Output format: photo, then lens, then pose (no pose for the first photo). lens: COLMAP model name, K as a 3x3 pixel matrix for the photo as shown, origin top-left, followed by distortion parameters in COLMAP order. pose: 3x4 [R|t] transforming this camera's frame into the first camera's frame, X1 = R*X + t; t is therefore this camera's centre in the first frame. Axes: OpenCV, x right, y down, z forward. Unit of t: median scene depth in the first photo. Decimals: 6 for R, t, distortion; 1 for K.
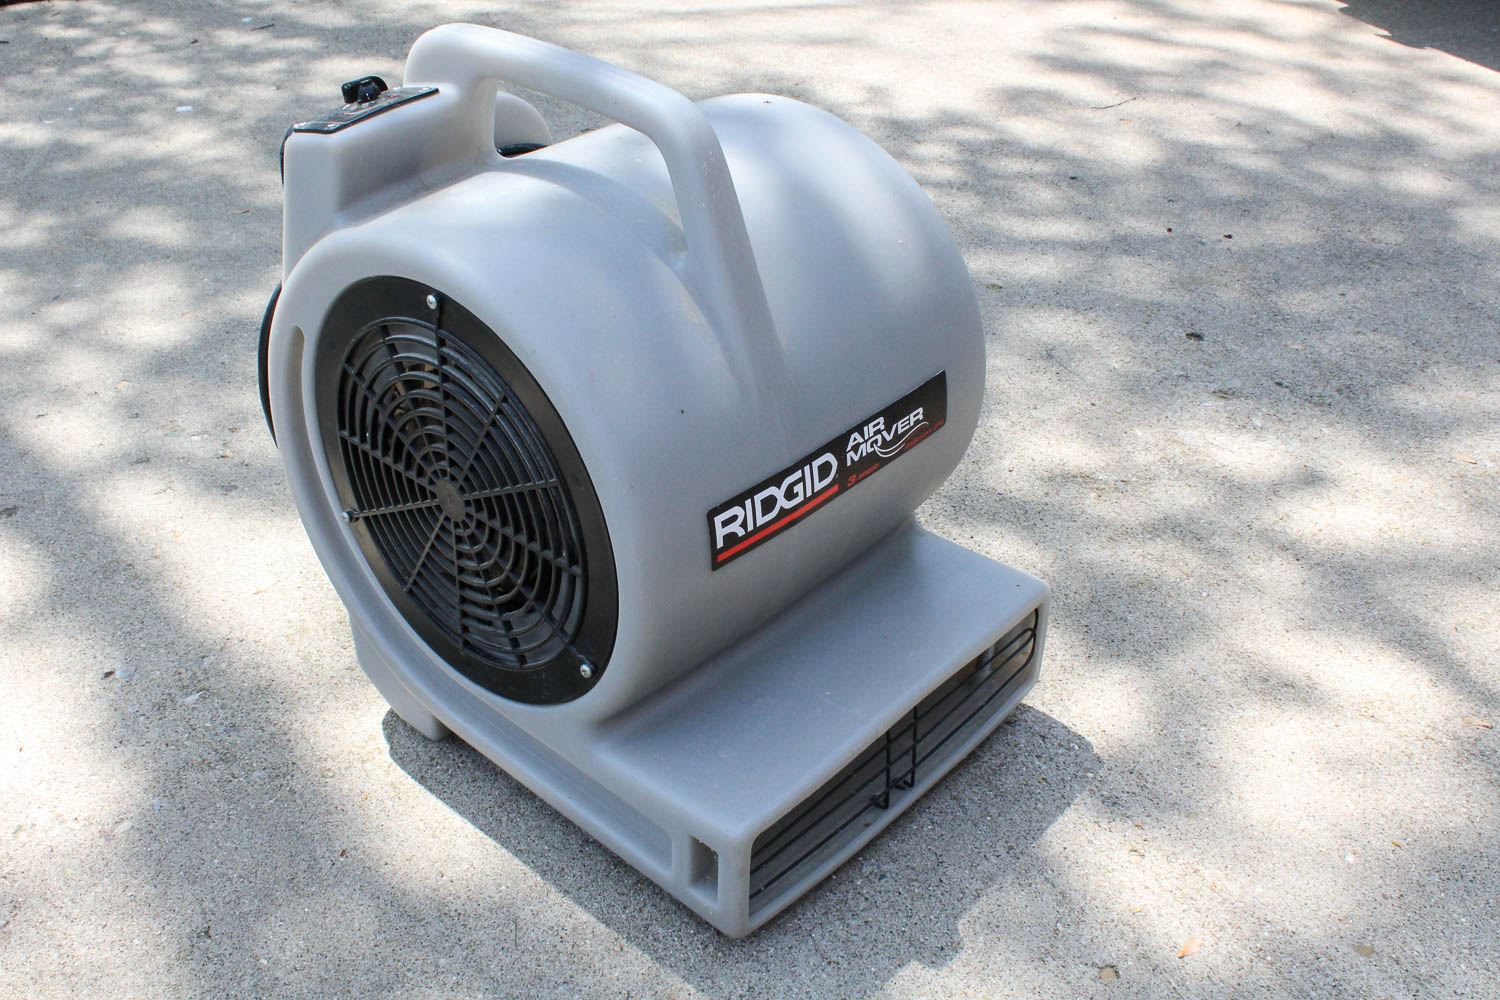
lens RADIAL K [[1658.0, 0, 751.5], [0, 1658.0, 498.8], [0, 0, 1]] dist [-0.082917, 0.000000]
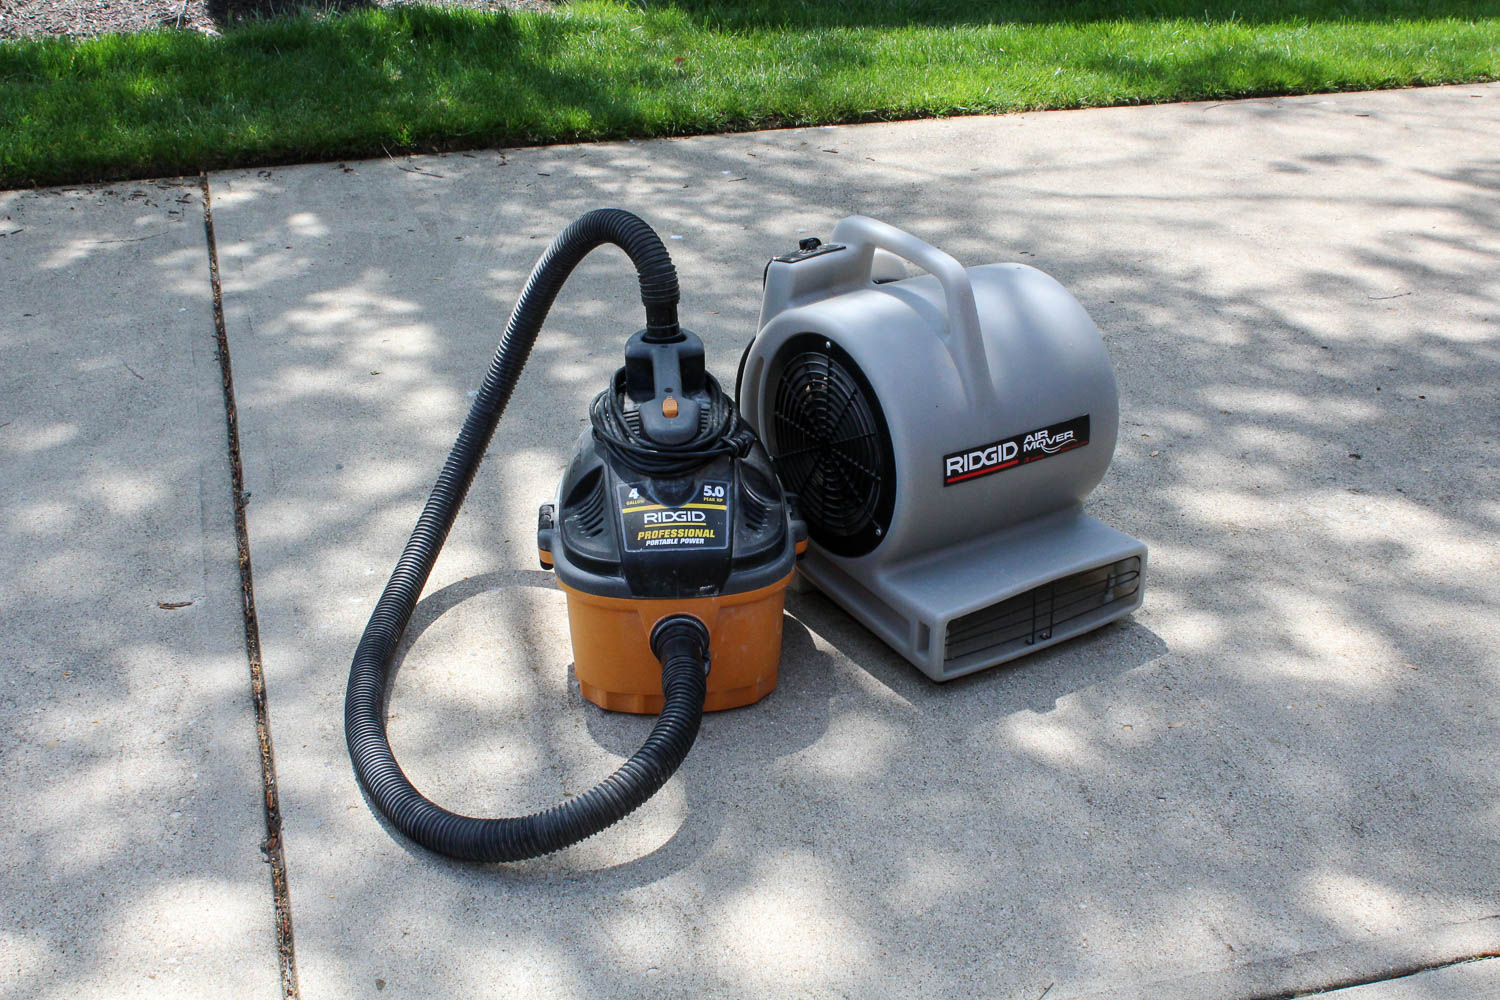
lens RADIAL K [[2005.2, 0, 750.1], [0, 2005.2, 500.6], [0, 0, 1]] dist [0.031886, 0.000000]
pose [[0.965616, 0.112259, -0.234486, 0.314800], [-0.138513, 0.985438, -0.098624, 0.323706], [0.220000, 0.127712, 0.967104, -1.395780]]
